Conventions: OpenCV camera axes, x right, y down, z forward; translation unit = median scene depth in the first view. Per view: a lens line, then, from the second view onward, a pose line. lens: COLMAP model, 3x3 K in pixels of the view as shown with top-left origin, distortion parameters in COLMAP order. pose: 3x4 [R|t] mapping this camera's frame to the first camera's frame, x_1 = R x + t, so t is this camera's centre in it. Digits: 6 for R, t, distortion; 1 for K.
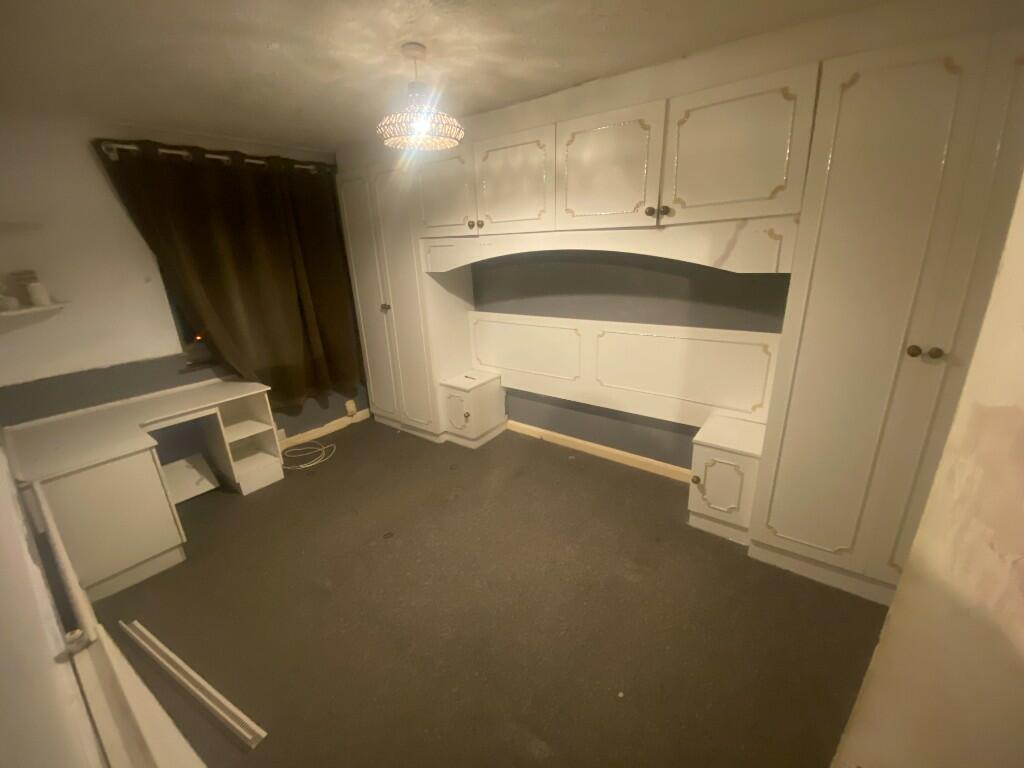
lens RADIAL K [[421.2, 0, 511.6], [0, 421.2, 387.3], [0, 0, 1]] dist [0.048145, -0.029197]
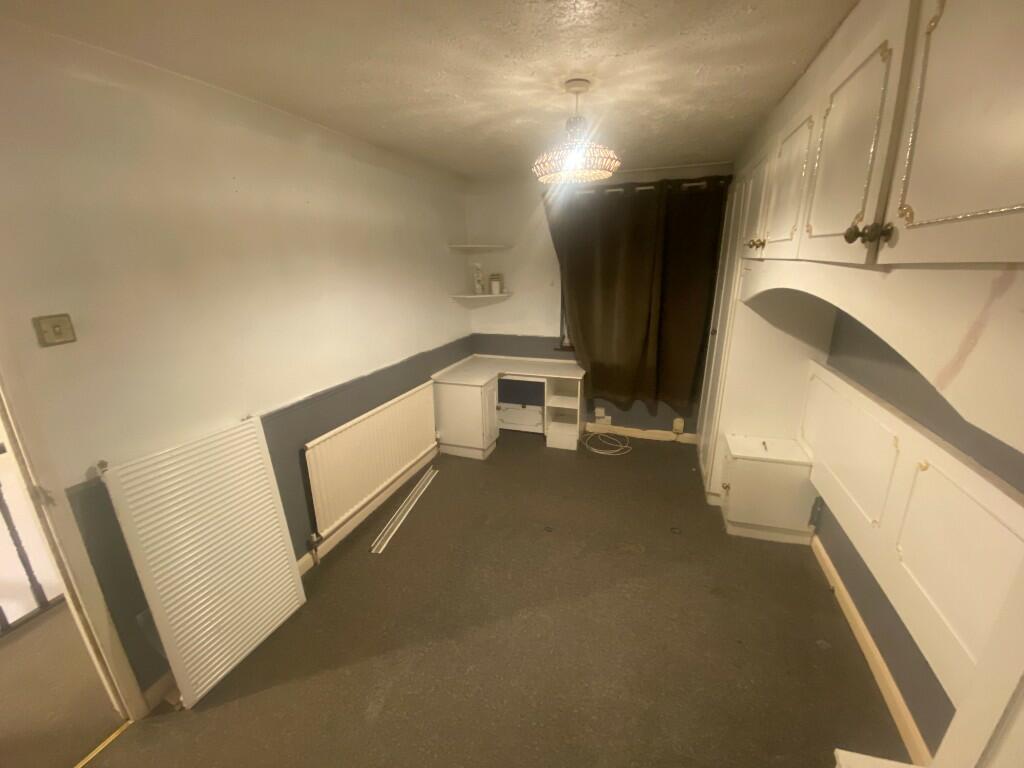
lens RADIAL K [[421.2, 0, 511.6], [0, 421.2, 387.3], [0, 0, 1]] dist [0.048145, -0.029197]
pose [[0.307013, 0.305324, -0.901399, 0.481287], [-0.300380, 0.929815, 0.212641, -0.170679], [0.903058, 0.205479, 0.377179, 0.361659]]
